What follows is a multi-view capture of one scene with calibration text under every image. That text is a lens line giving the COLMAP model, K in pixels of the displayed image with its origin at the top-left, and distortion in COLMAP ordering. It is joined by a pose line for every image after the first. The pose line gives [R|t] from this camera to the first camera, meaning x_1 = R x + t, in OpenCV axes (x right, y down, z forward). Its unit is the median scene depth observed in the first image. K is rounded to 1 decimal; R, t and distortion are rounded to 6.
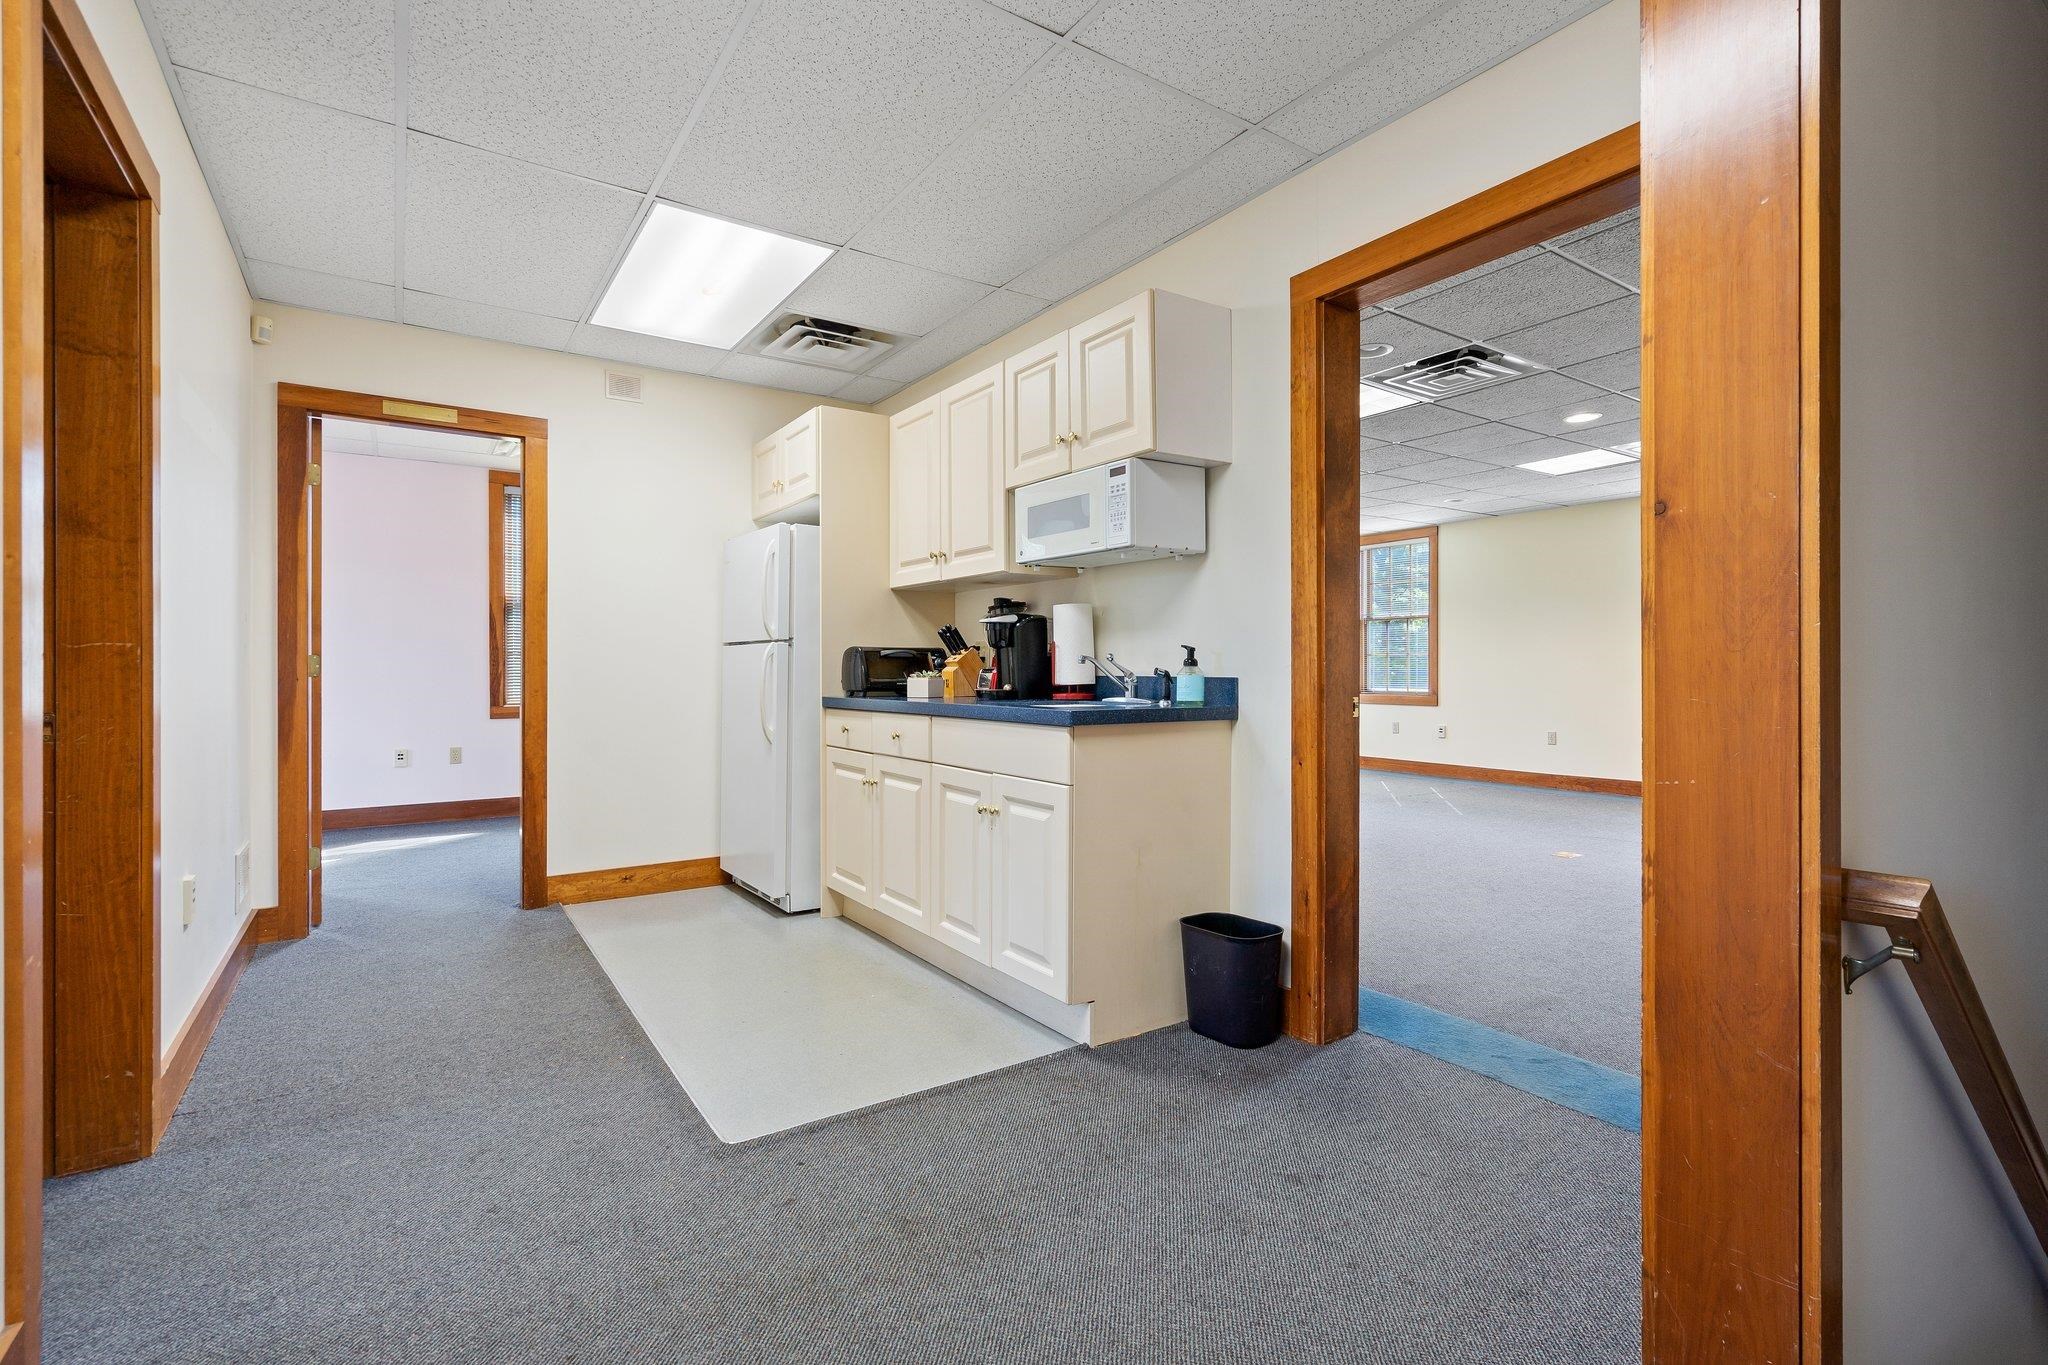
lens RADIAL K [[928.1, 0, 1023.9], [0, 928.1, 673.2], [0, 0, 1]] dist [-0.002832, -0.000107]
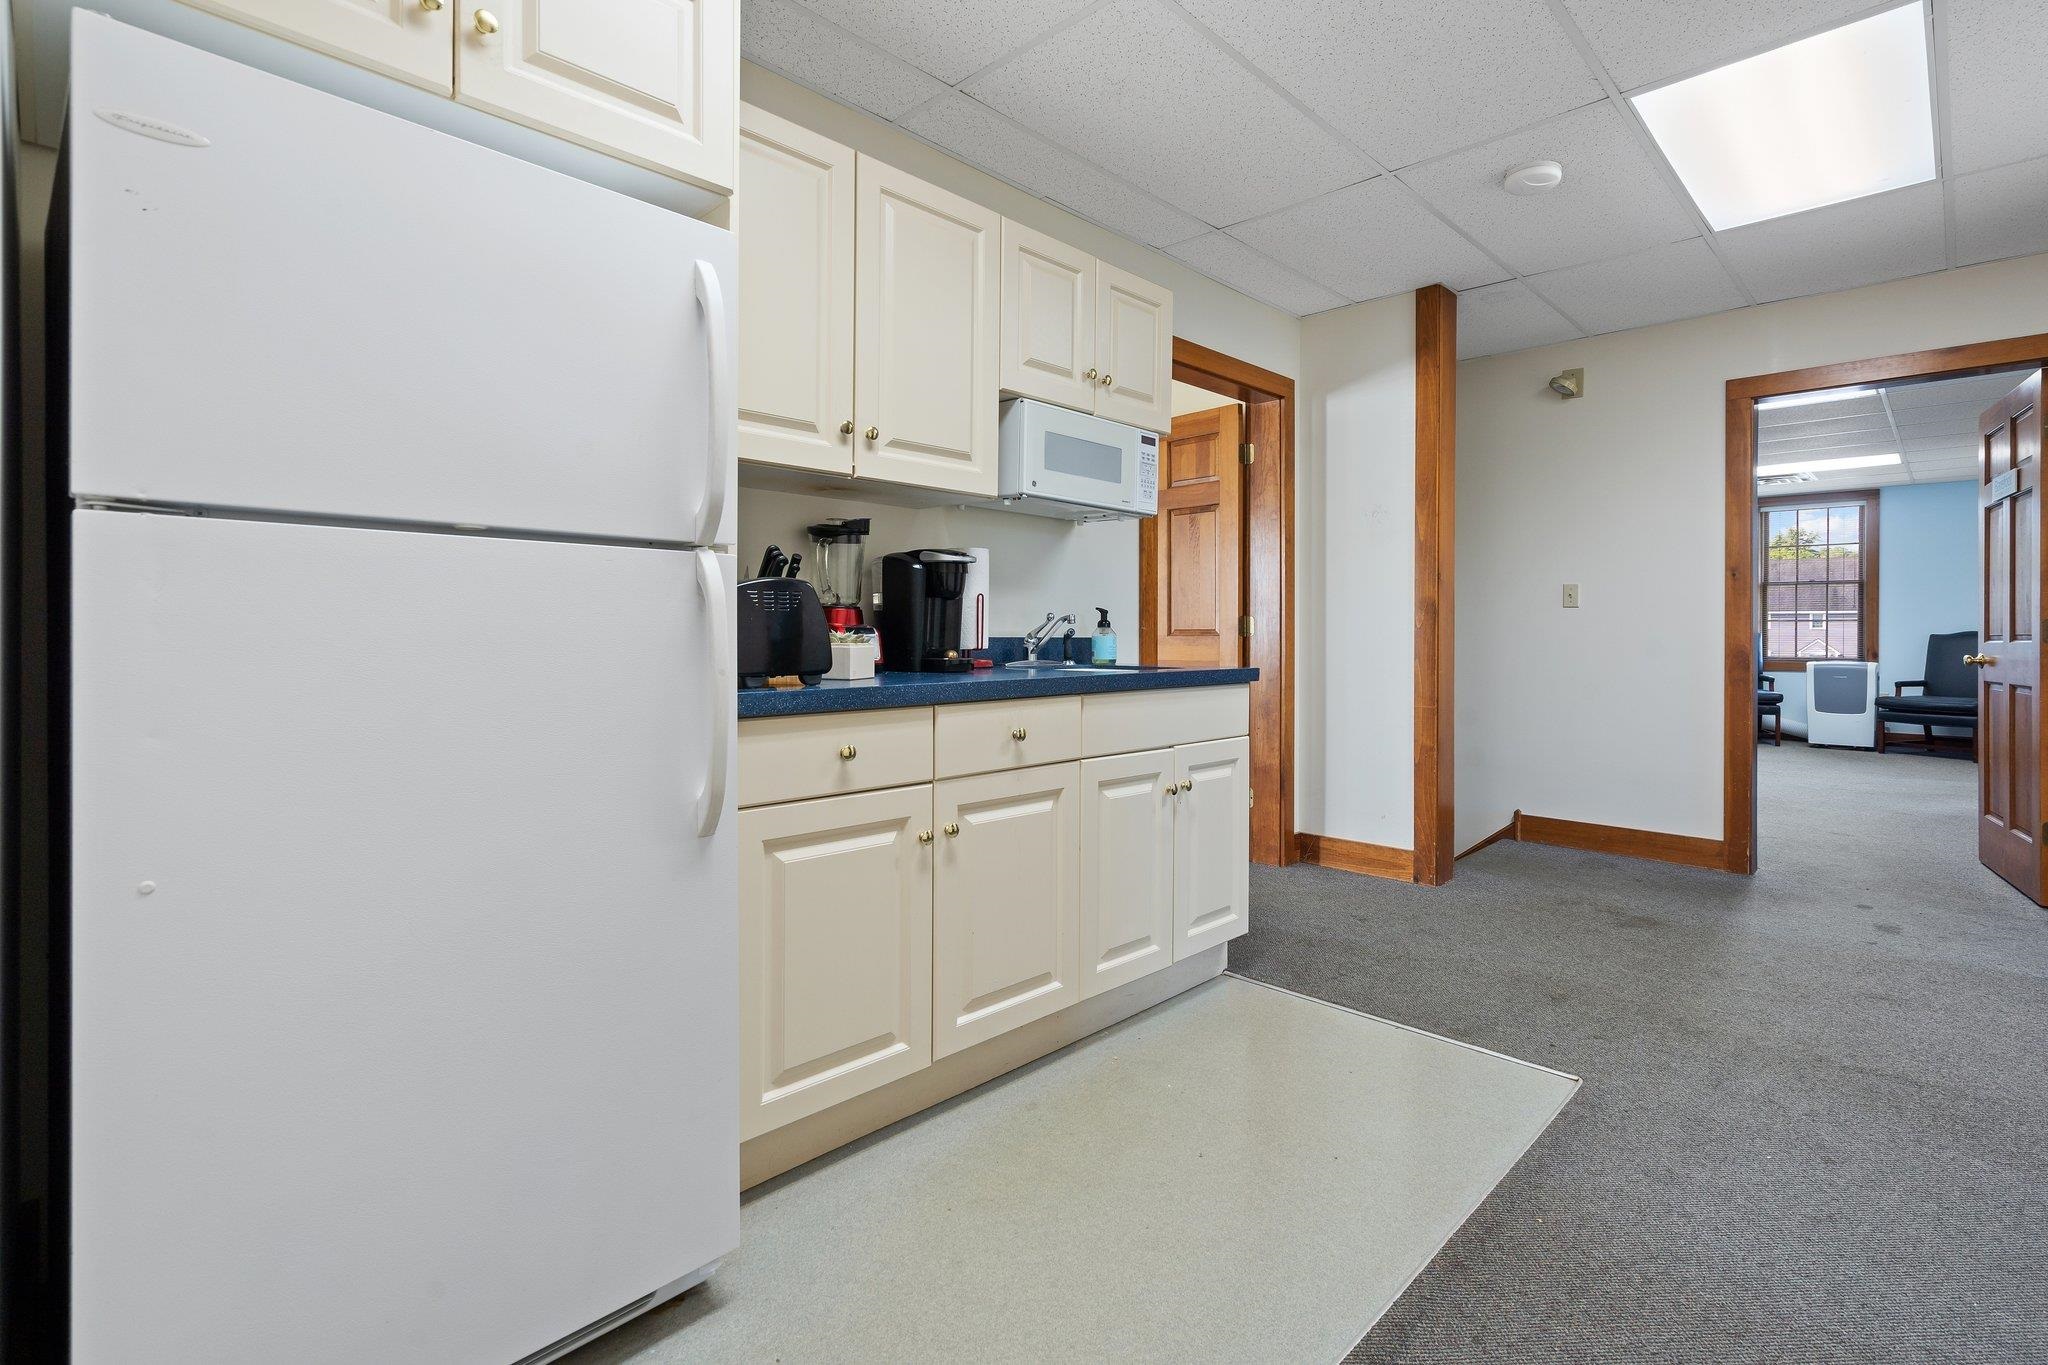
lens RADIAL K [[956.2, 0, 1026.4], [0, 956.2, 638.2], [0, 0, 1]] dist [0.002322, -0.000514]
pose [[-0.195438, -0.009144, 0.980673, -0.837496], [-0.000277, 0.999957, 0.009269, -0.004983], [-0.980716, 0.001540, -0.195432, 1.214657]]
